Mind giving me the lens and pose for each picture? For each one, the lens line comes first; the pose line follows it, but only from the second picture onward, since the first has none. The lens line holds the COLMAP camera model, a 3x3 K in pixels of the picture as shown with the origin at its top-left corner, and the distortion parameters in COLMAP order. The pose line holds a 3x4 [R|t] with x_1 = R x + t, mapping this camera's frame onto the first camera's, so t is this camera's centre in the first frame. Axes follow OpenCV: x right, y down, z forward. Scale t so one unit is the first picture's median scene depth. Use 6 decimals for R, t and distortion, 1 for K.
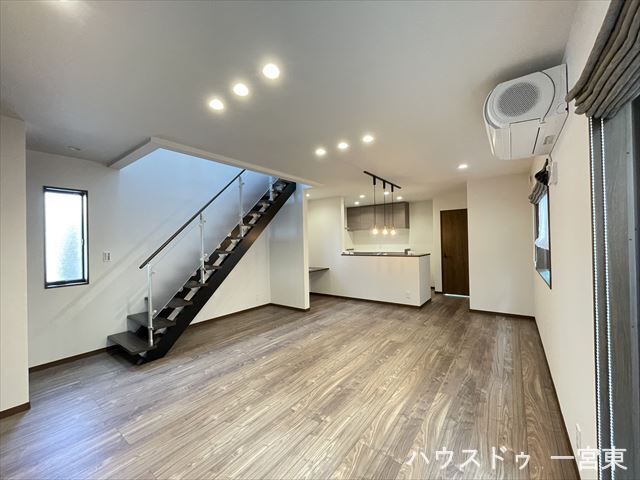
lens RADIAL K [[257.9, 0, 320.0], [0, 257.9, 240.0], [0, 0, 1]] dist [0.000388, 0.000043]
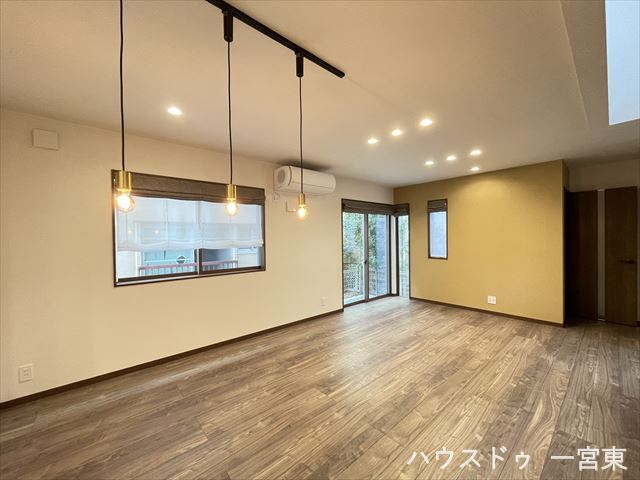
lens RADIAL K [[257.9, 0, 320.0], [0, 257.9, 240.0], [0, 0, 1]] dist [0.000388, 0.000043]
pose [[-0.977919, 0.031036, 0.206666, 0.185235], [0.032750, 0.999452, 0.004876, 0.004189], [-0.206401, 0.011536, -0.978399, 2.017947]]
